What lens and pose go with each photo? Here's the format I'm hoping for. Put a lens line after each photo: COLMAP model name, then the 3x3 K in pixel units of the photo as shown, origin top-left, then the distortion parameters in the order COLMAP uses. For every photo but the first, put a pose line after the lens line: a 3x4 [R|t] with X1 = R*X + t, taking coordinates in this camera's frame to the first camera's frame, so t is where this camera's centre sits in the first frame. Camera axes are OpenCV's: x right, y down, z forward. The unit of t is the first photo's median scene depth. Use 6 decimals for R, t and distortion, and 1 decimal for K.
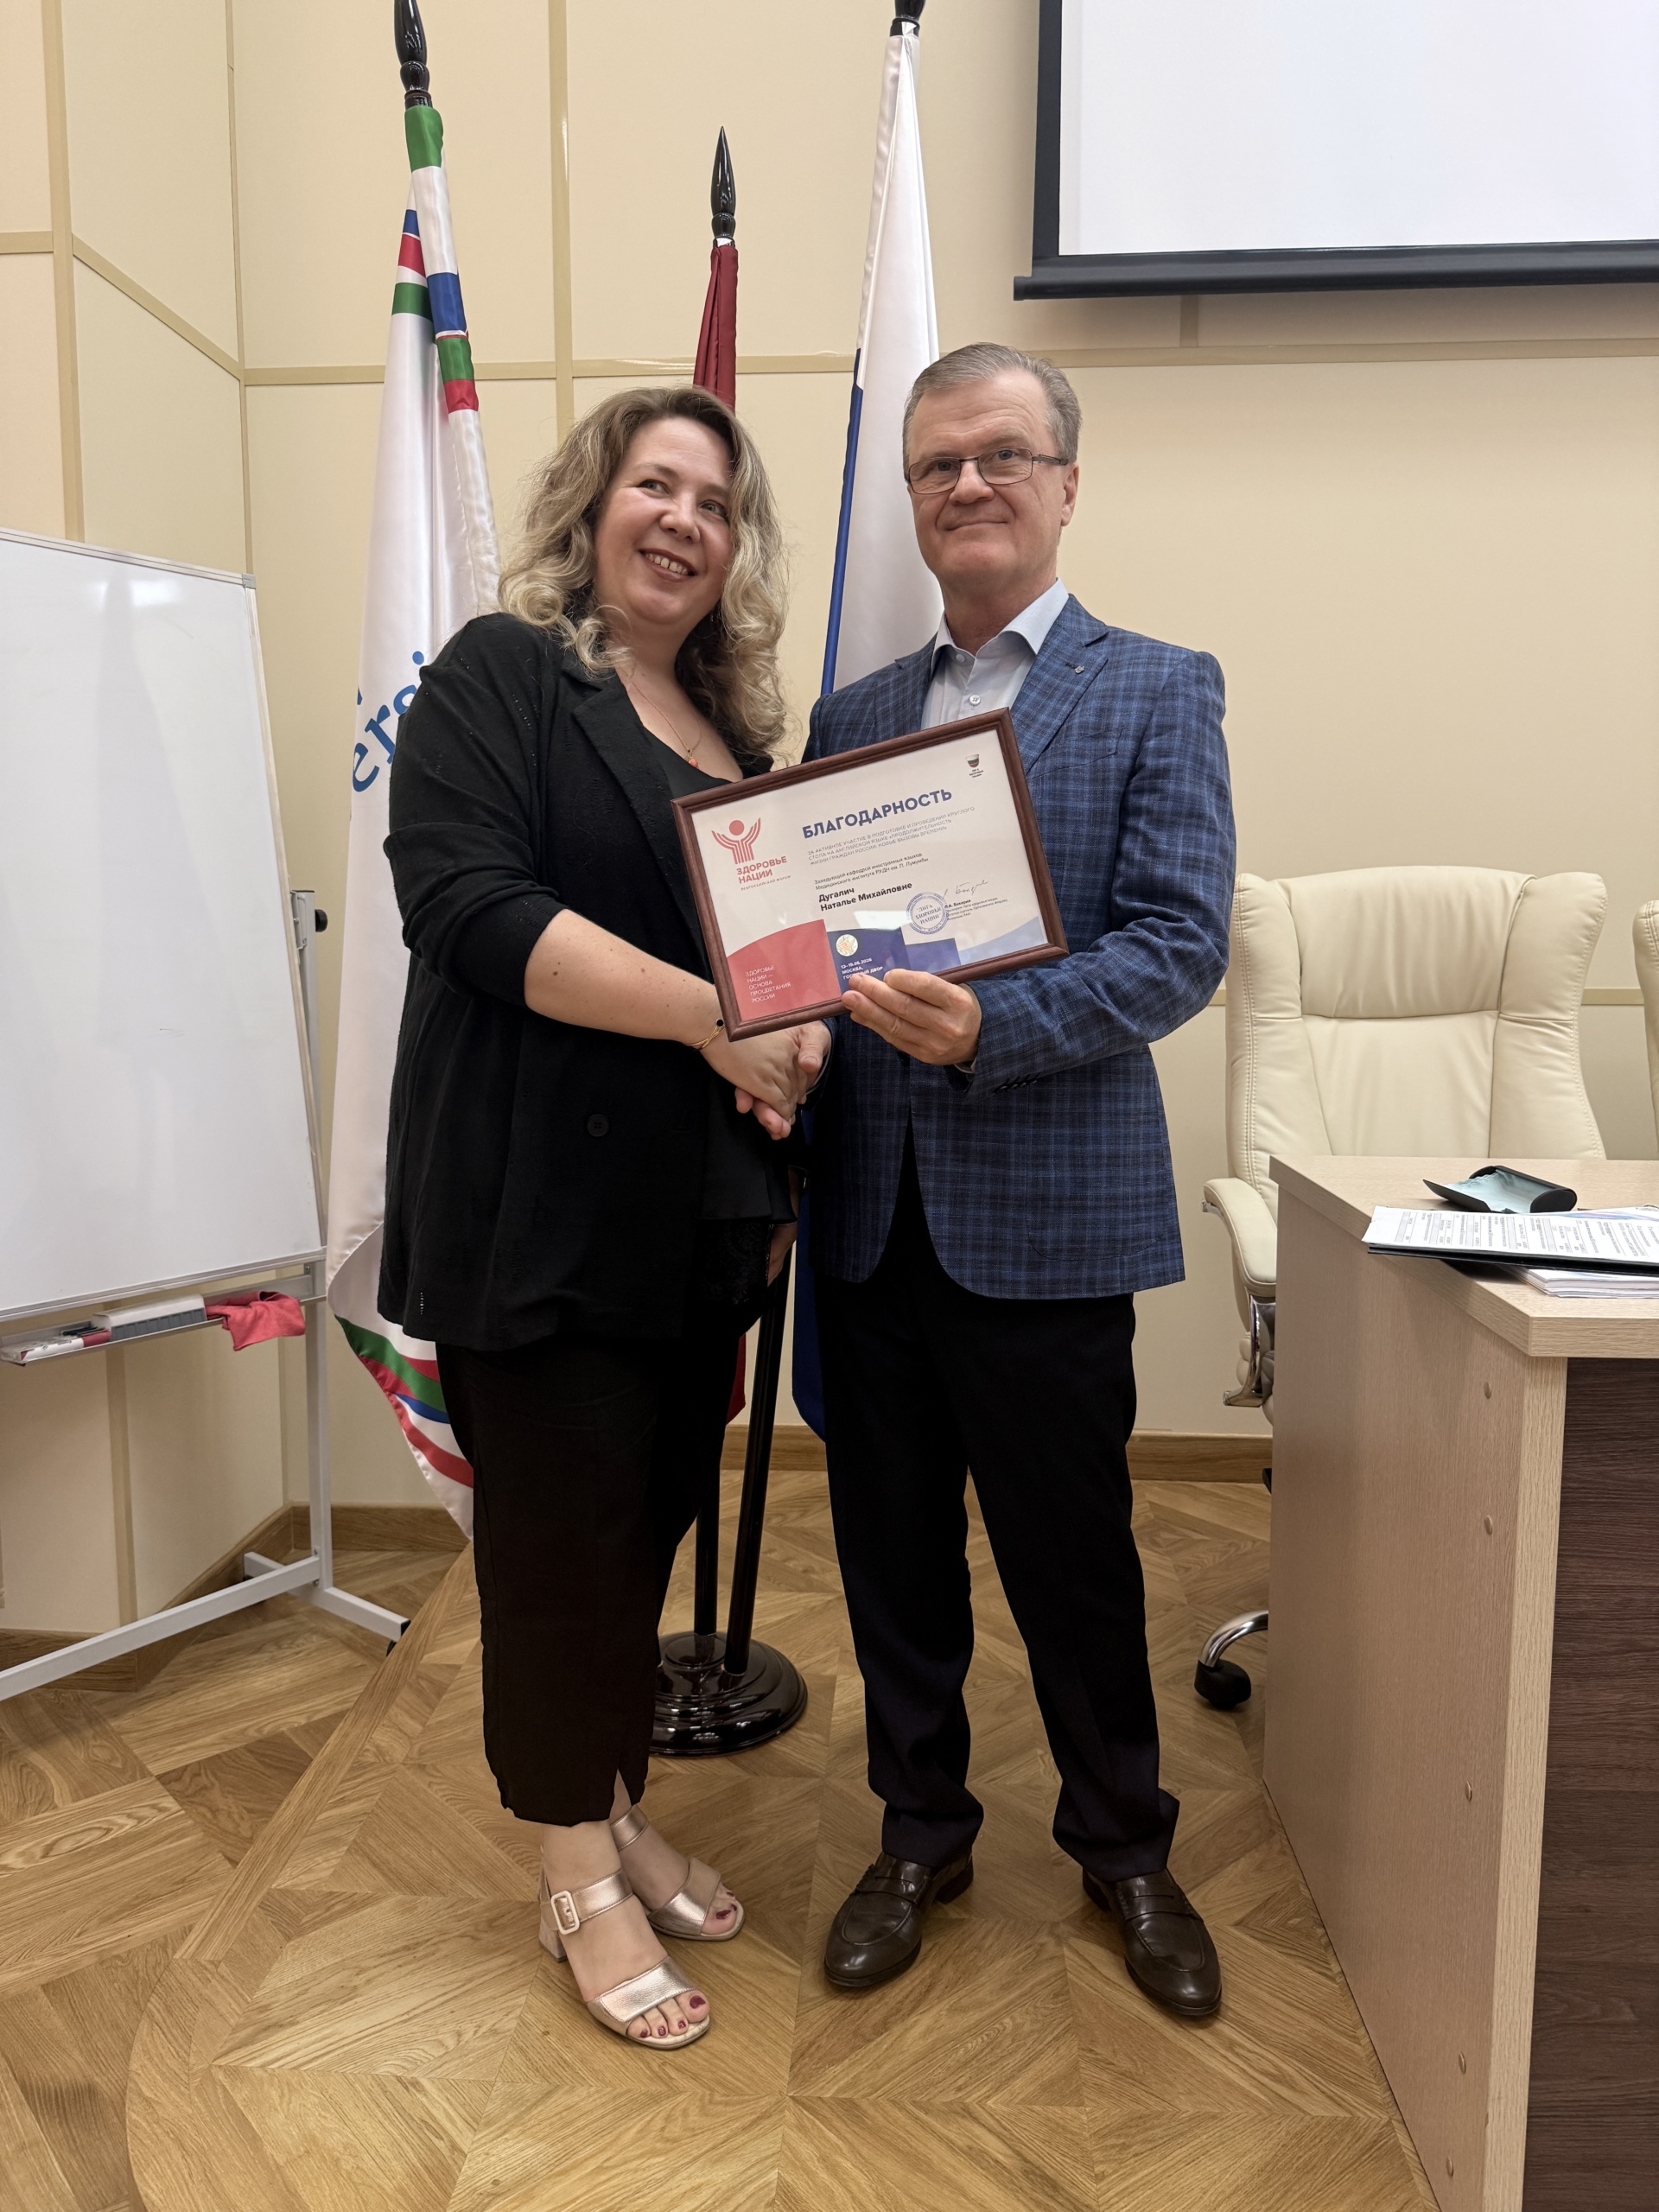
lens RADIAL K [[1547.5, 0, 835.2], [0, 1547.5, 1100.9], [0, 0, 1]] dist [-0.008110, -0.008825]
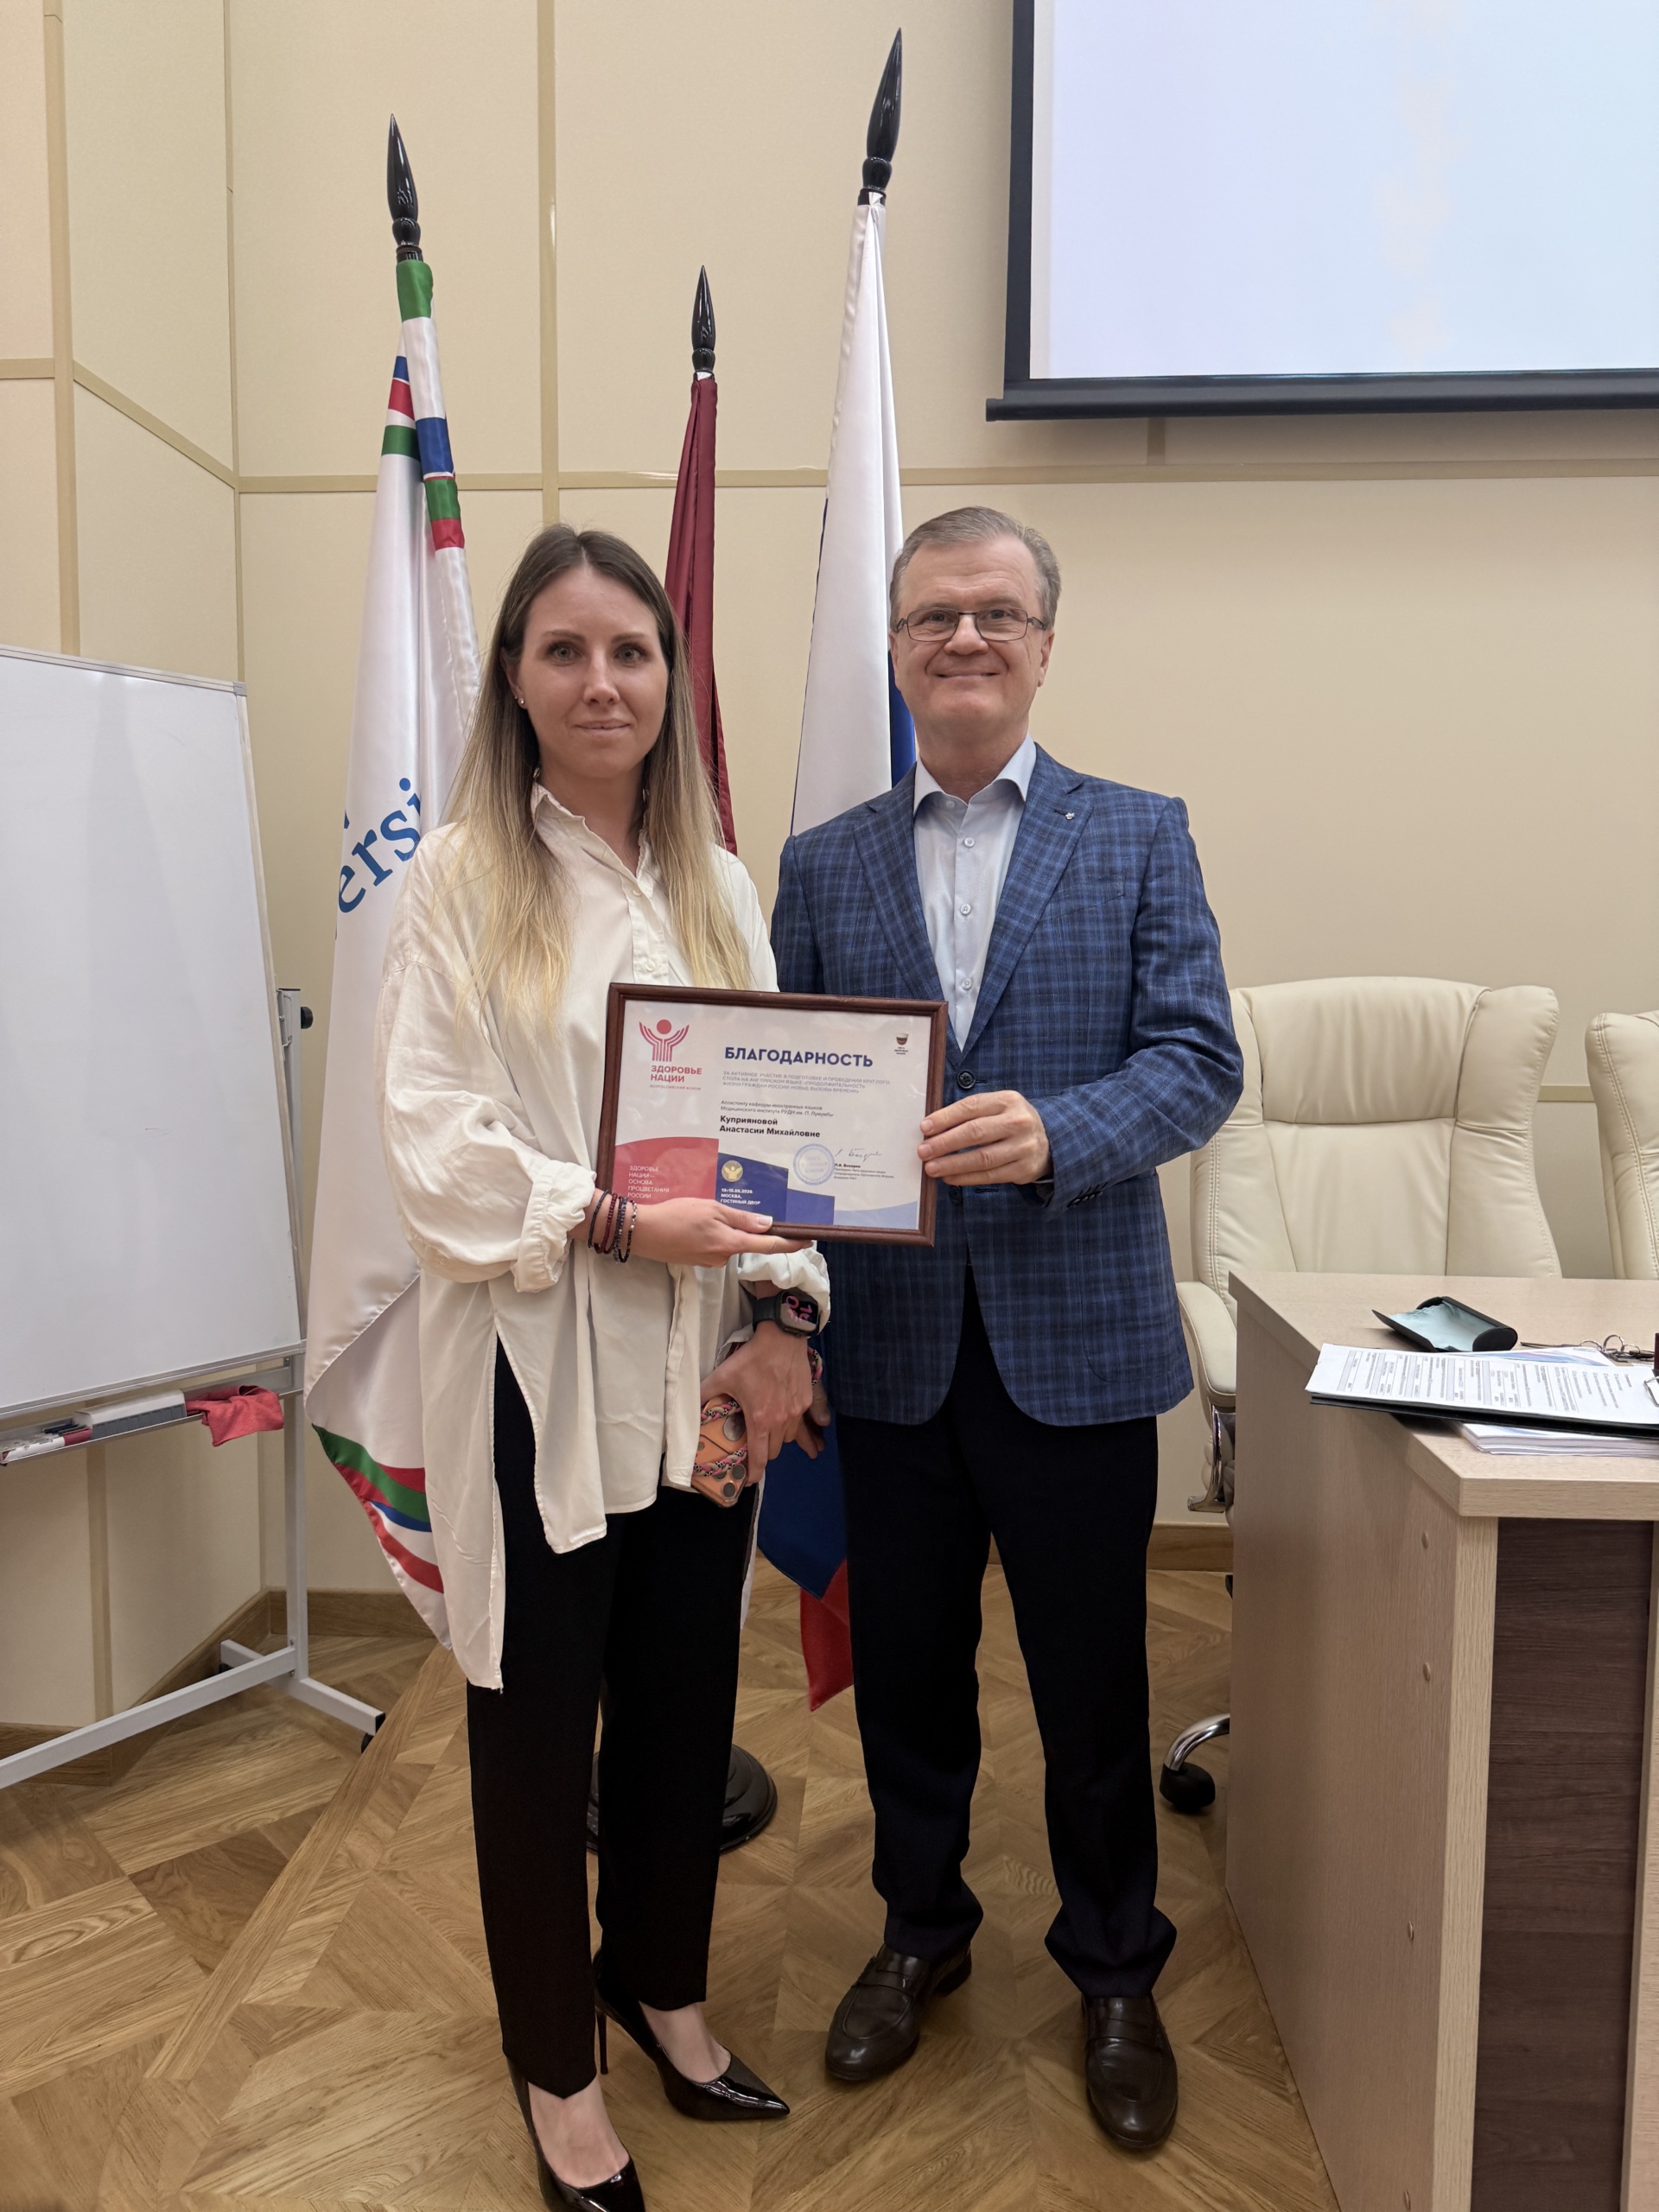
lens RADIAL K [[1547.5, 0, 832.7], [0, 1547.5, 1091.7], [0, 0, 1]] dist [-0.008110, -0.008825]
pose [[0.999968, 0.004068, 0.006898, 0.011002], [-0.003838, 0.999448, -0.032998, -0.050331], [-0.007028, 0.032971, 0.999432, -0.027357]]
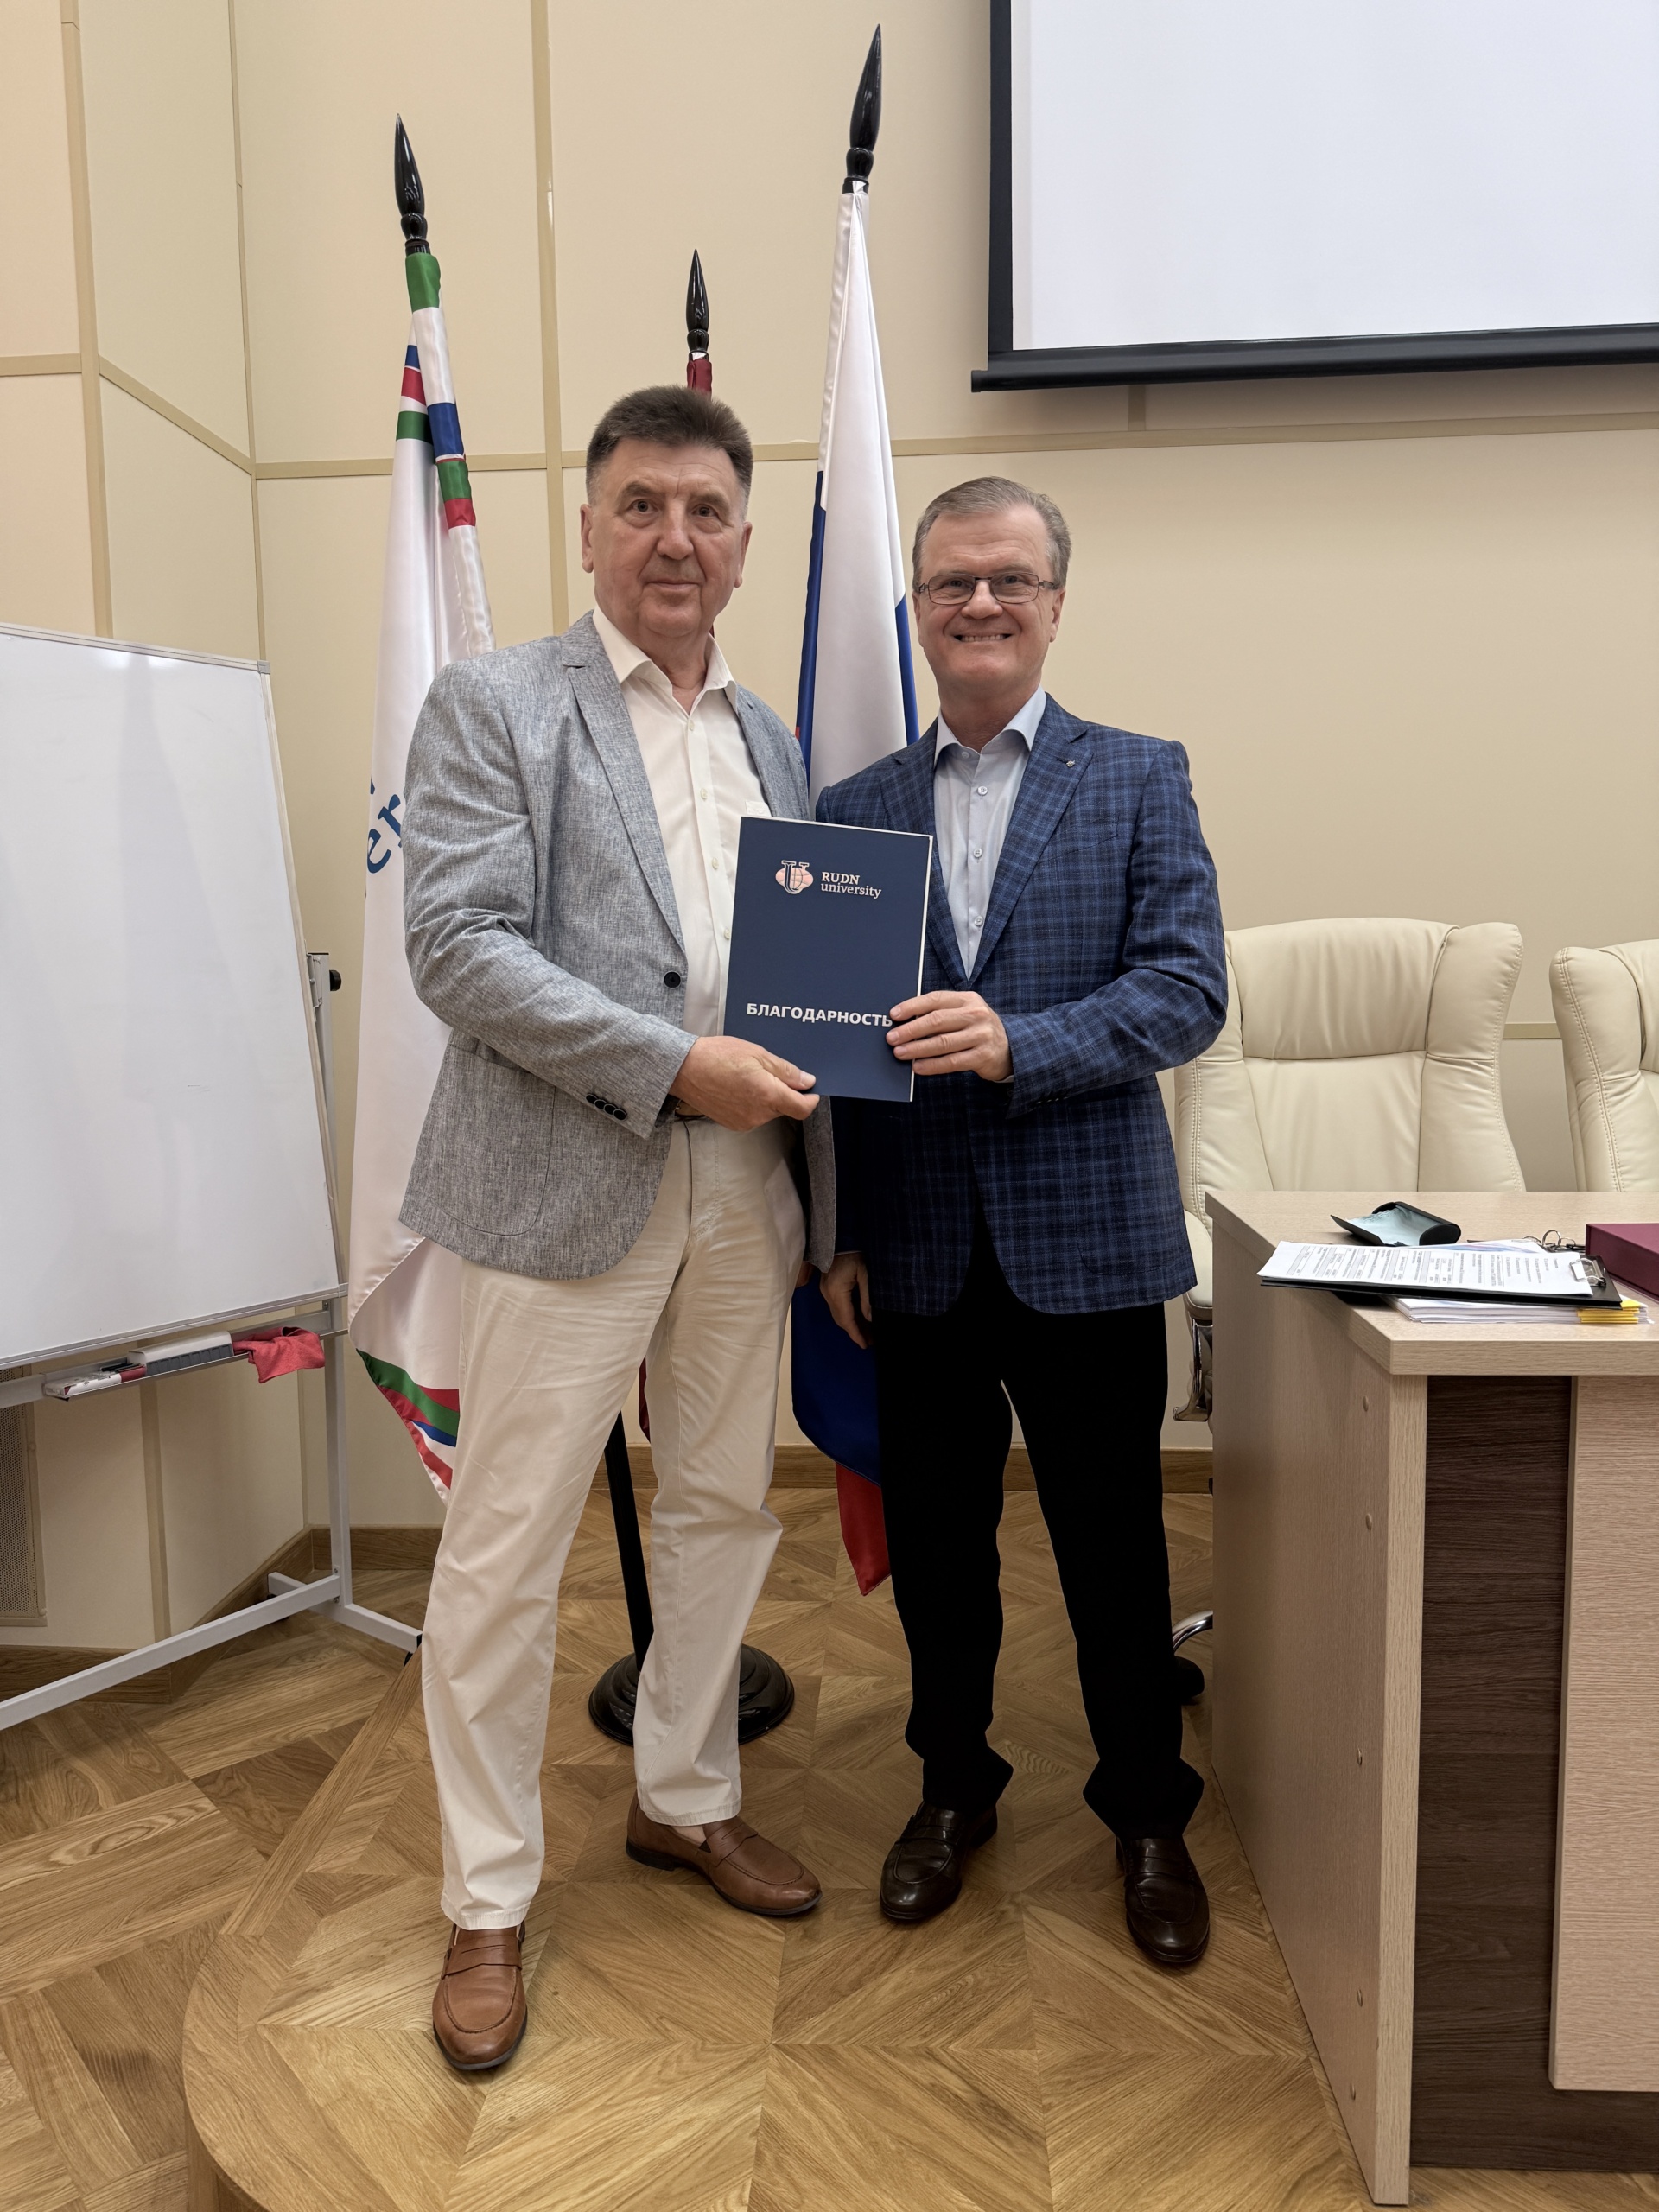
lens RADIAL K [[1547.5, 0, 831.5], [0, 1547.5, 1103.6], [0, 0, 1]] dist [-0.008110, -0.008825]
pose [[0.999879, -0.015122, -0.003720, 0.021132], [0.015079, 0.999822, -0.011326, -0.018981], [0.003890, 0.011268, 0.999929, -0.099475]]
